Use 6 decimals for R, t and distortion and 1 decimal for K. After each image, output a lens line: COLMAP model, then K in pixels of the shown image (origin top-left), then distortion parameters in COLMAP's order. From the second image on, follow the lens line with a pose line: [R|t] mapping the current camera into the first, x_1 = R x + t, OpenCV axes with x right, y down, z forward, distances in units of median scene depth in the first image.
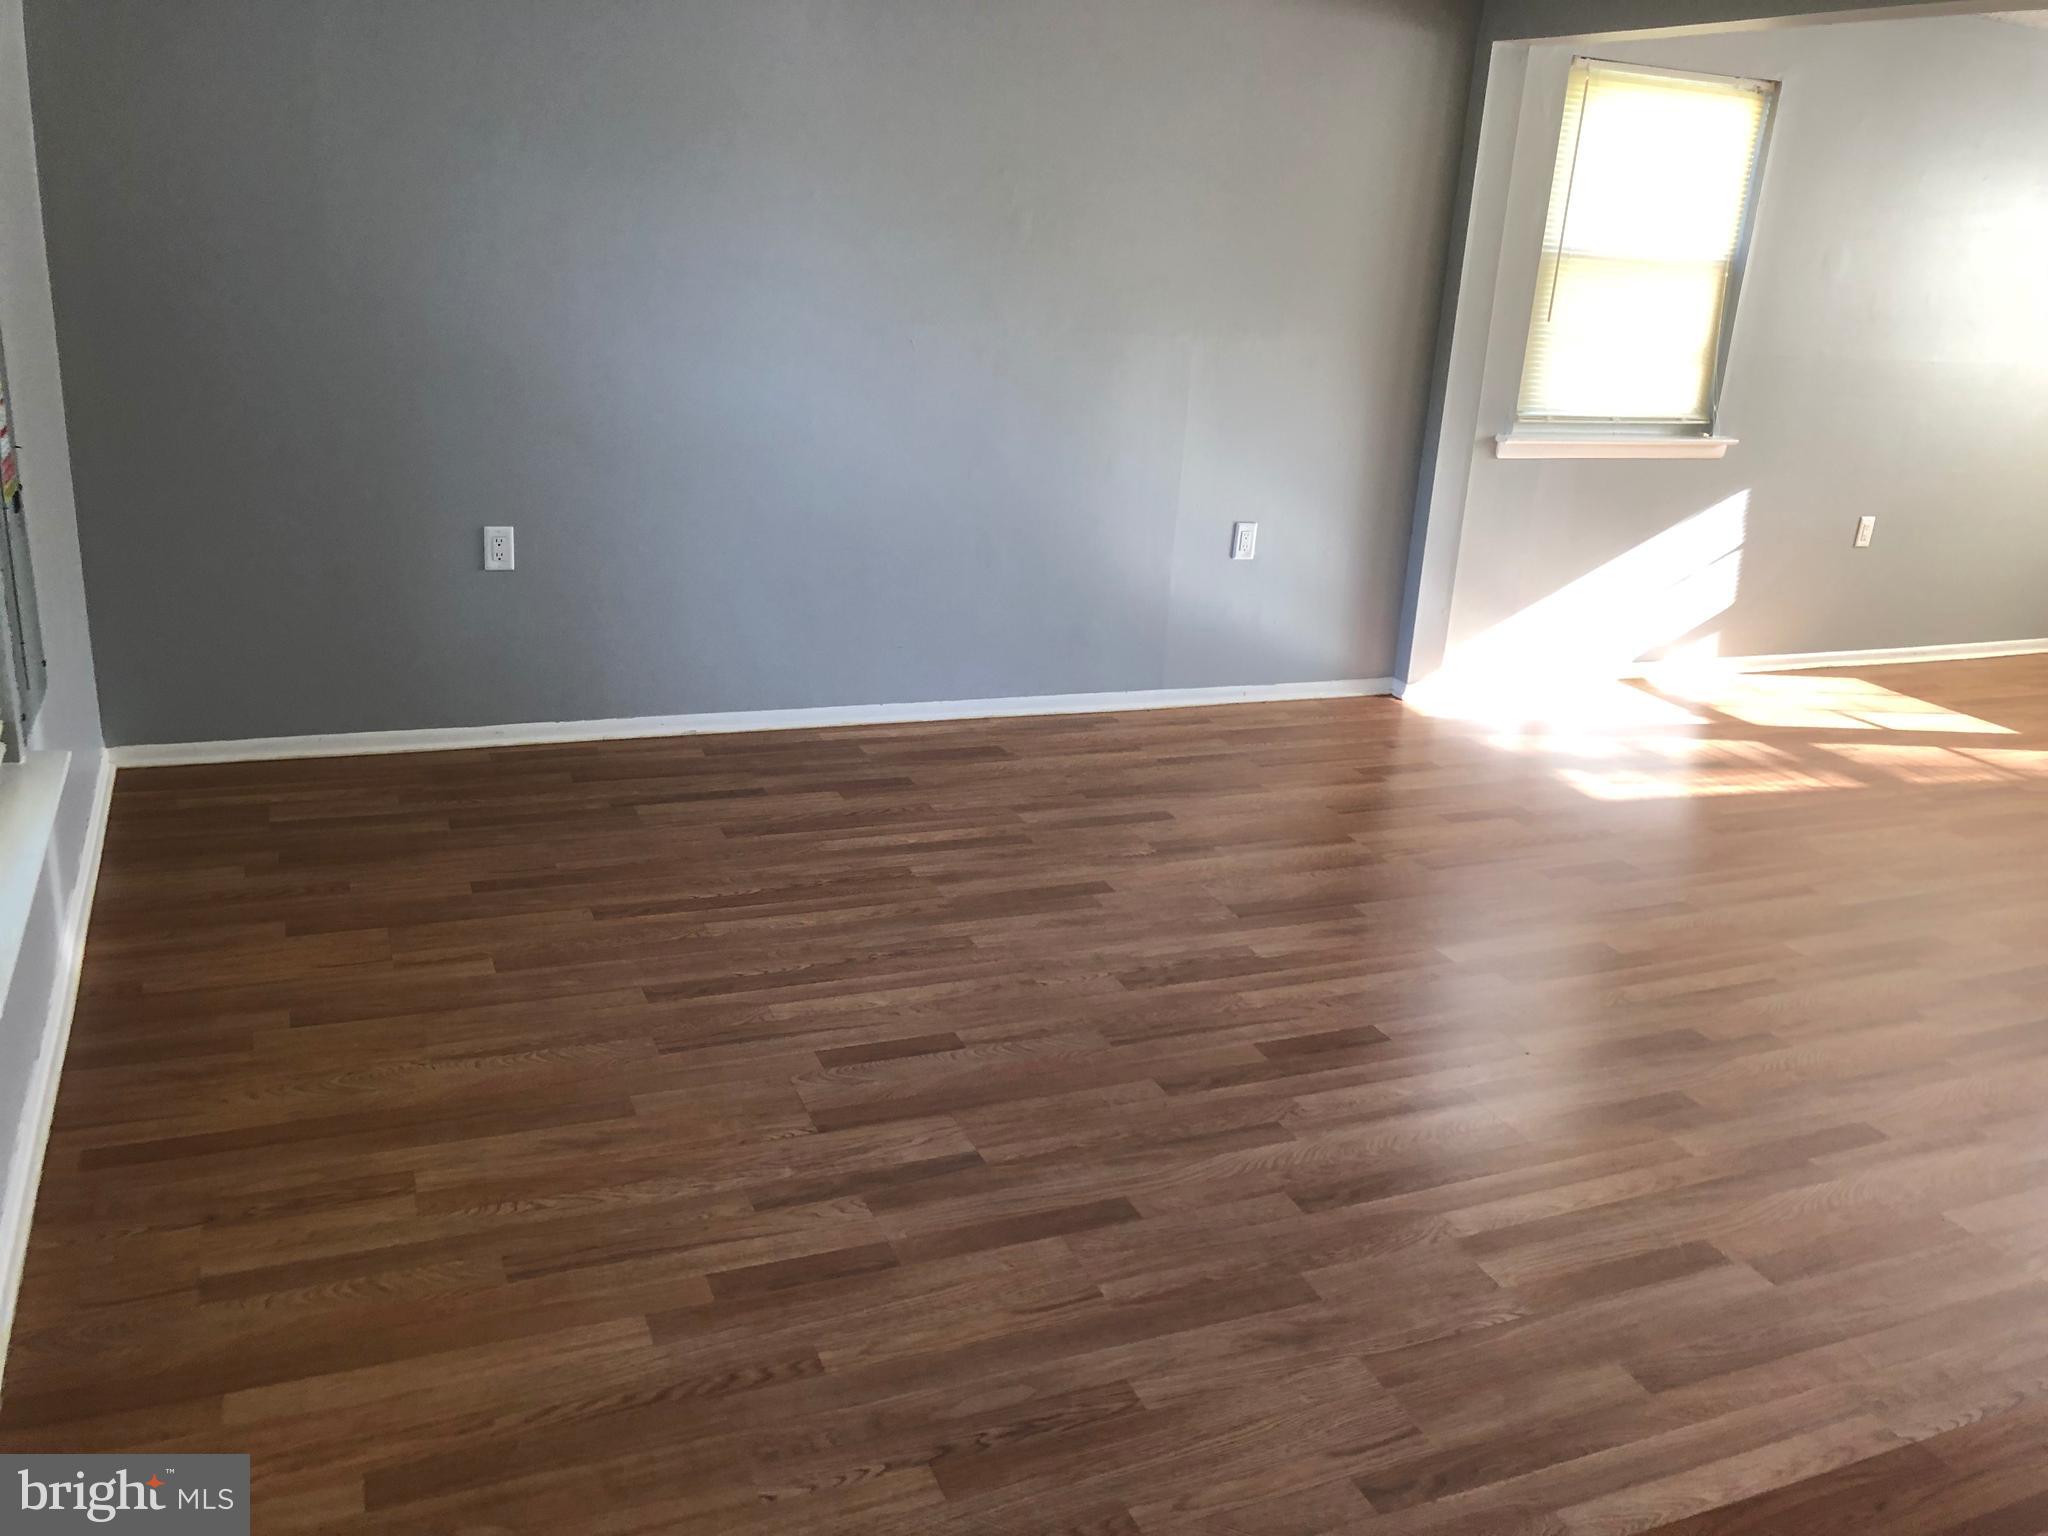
lens RADIAL K [[1668.9, 0, 1034.9], [0, 1668.9, 751.1], [0, 0, 1]] dist [0.056954, -0.094724]
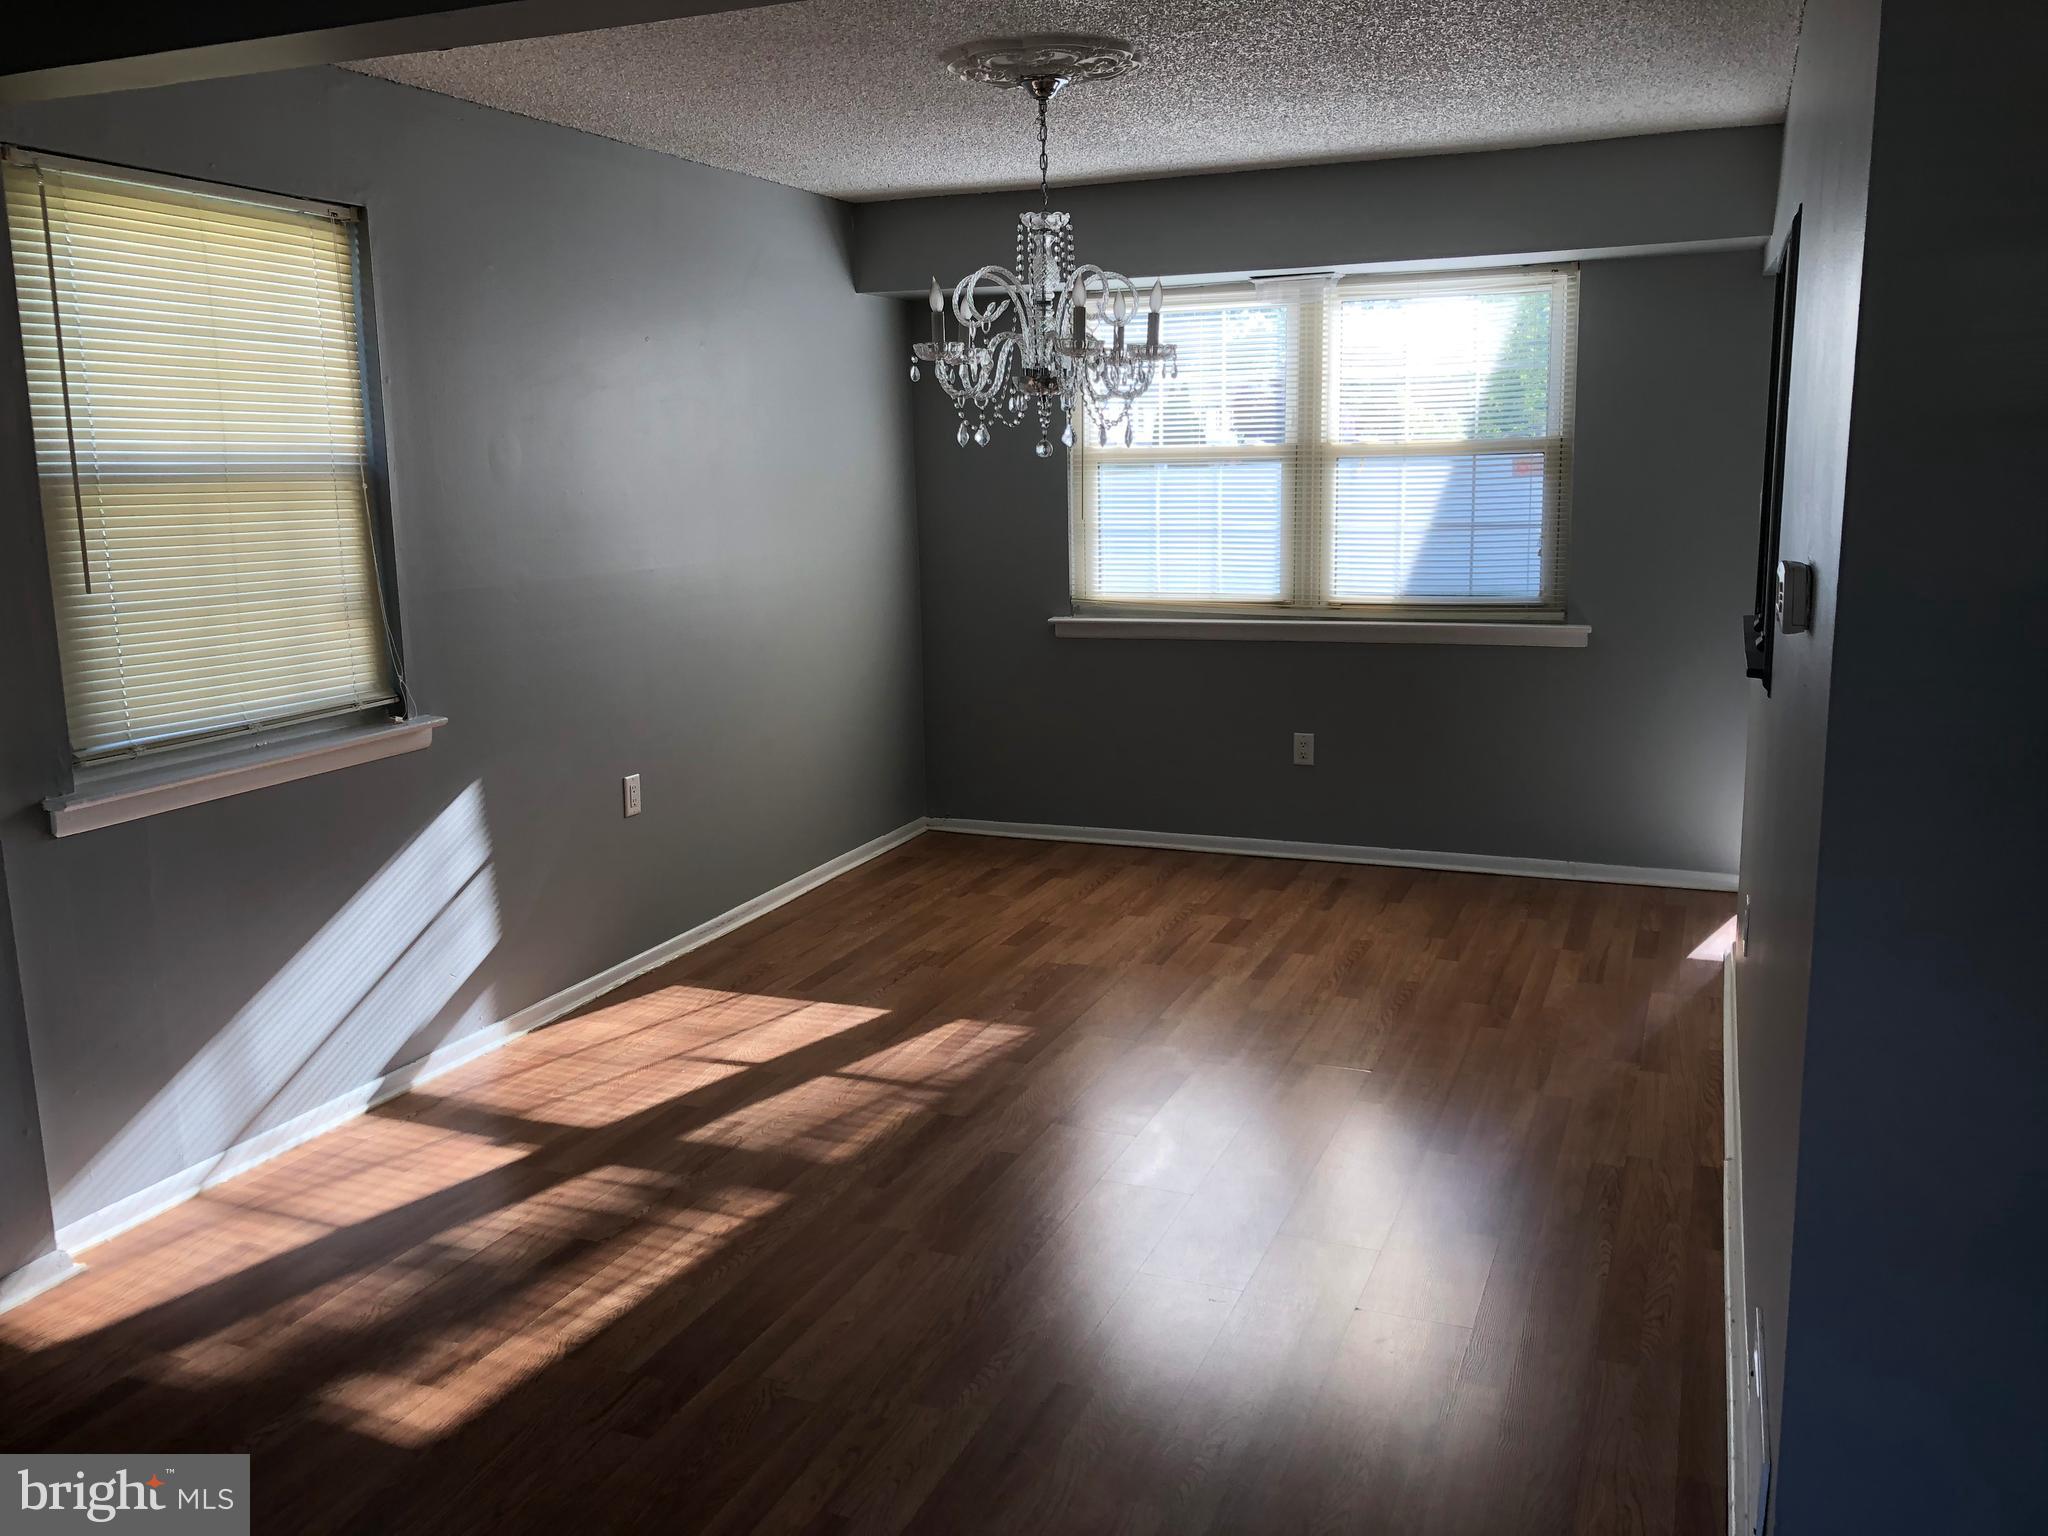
lens RADIAL K [[1668.9, 0, 1034.9], [0, 1668.9, 751.1], [0, 0, 1]] dist [0.056954, -0.094724]
pose [[0.710964, -0.201193, 0.673833, 0.134980], [0.276801, 0.960914, -0.005144, -0.109425], [-0.646460, 0.190175, 0.738866, 0.368616]]
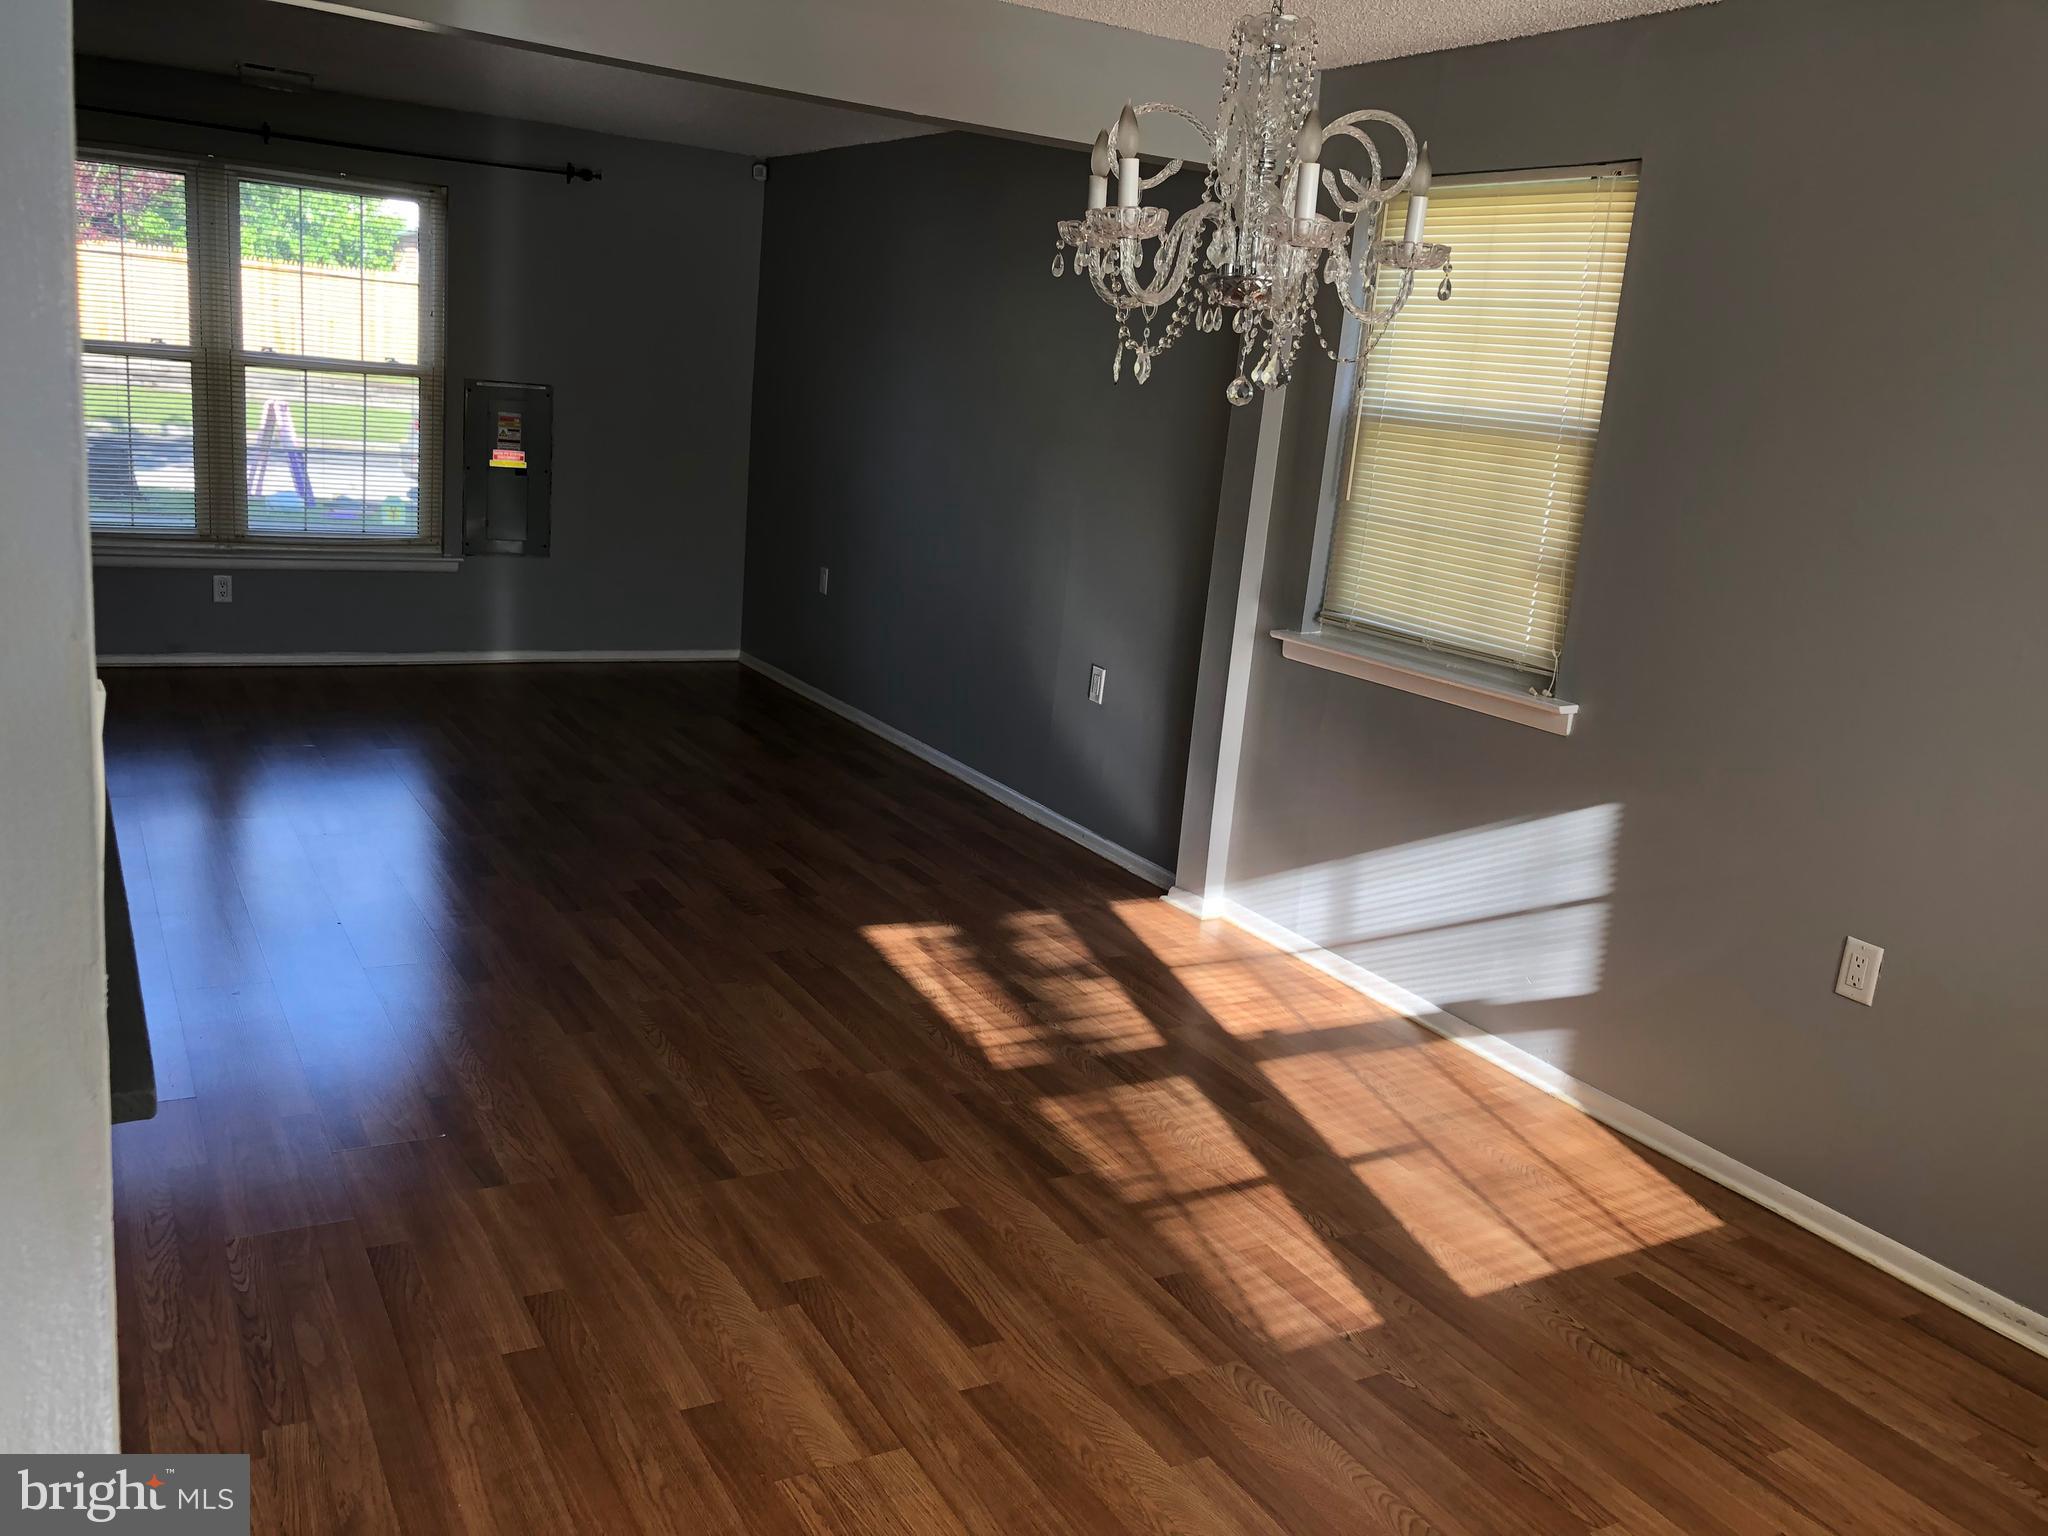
lens RADIAL K [[1668.9, 0, 1034.9], [0, 1668.9, 751.1], [0, 0, 1]] dist [0.056954, -0.094724]
pose [[0.116457, 0.154487, -0.981107, 1.078966], [-0.385966, 0.917227, 0.098614, -0.165660], [0.915133, 0.367190, 0.166444, 0.768240]]
